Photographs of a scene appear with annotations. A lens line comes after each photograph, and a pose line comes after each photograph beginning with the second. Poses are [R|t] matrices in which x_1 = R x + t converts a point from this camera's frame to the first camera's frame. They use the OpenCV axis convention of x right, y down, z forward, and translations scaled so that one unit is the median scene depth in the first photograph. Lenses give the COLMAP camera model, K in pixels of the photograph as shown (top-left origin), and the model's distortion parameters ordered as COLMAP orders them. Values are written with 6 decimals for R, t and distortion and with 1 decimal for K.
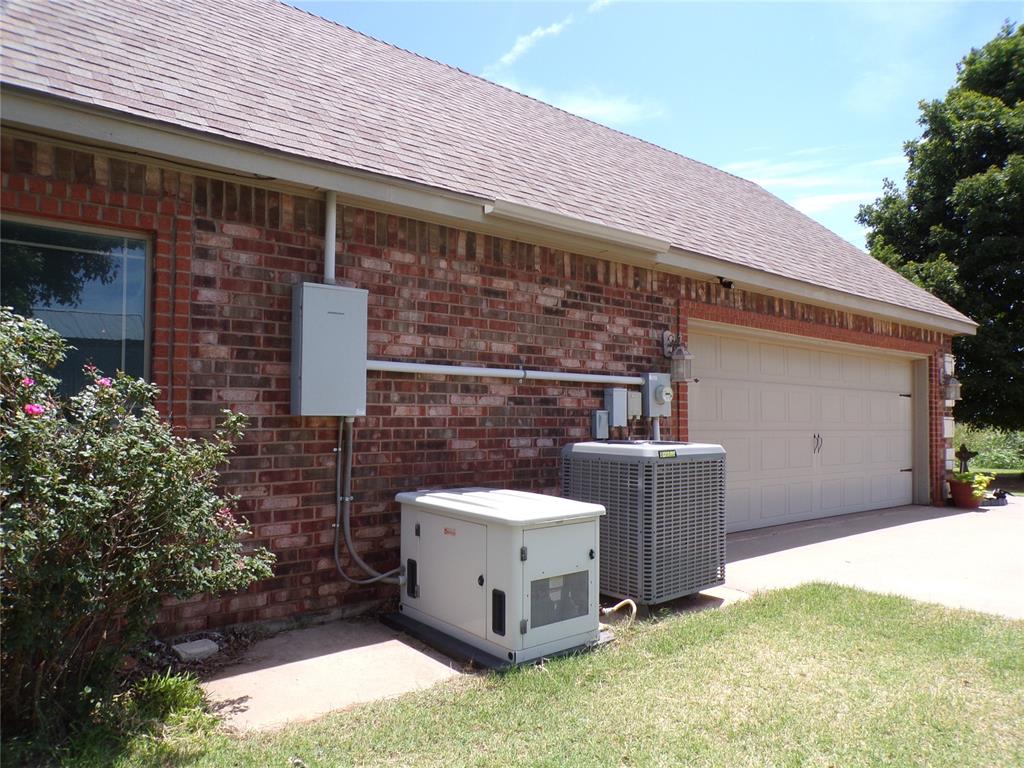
lens RADIAL K [[695.8, 0, 512.0], [0, 695.8, 384.0], [0, 0, 1]] dist [-0.005278, 0.043666]
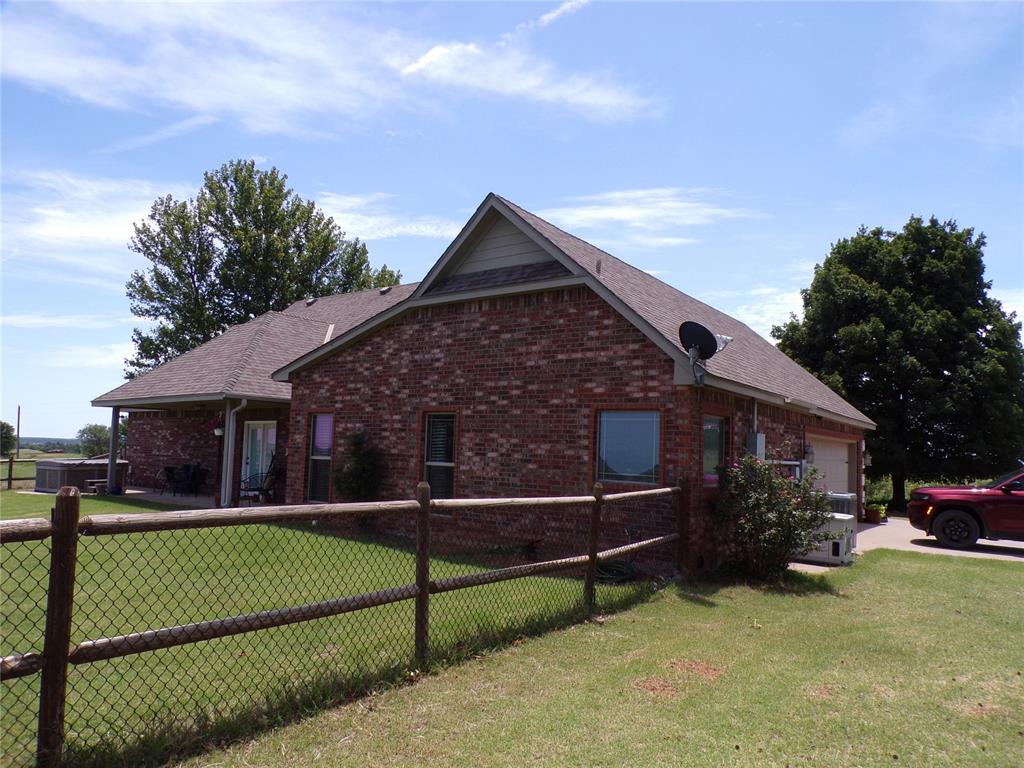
lens RADIAL K [[695.8, 0, 512.0], [0, 695.8, 384.0], [0, 0, 1]] dist [-0.005278, 0.043666]
pose [[0.967169, 0.054811, 0.248153, -0.731672], [-0.045094, 0.997983, -0.044681, -0.066732], [-0.250102, 0.032024, 0.967690, -0.548151]]
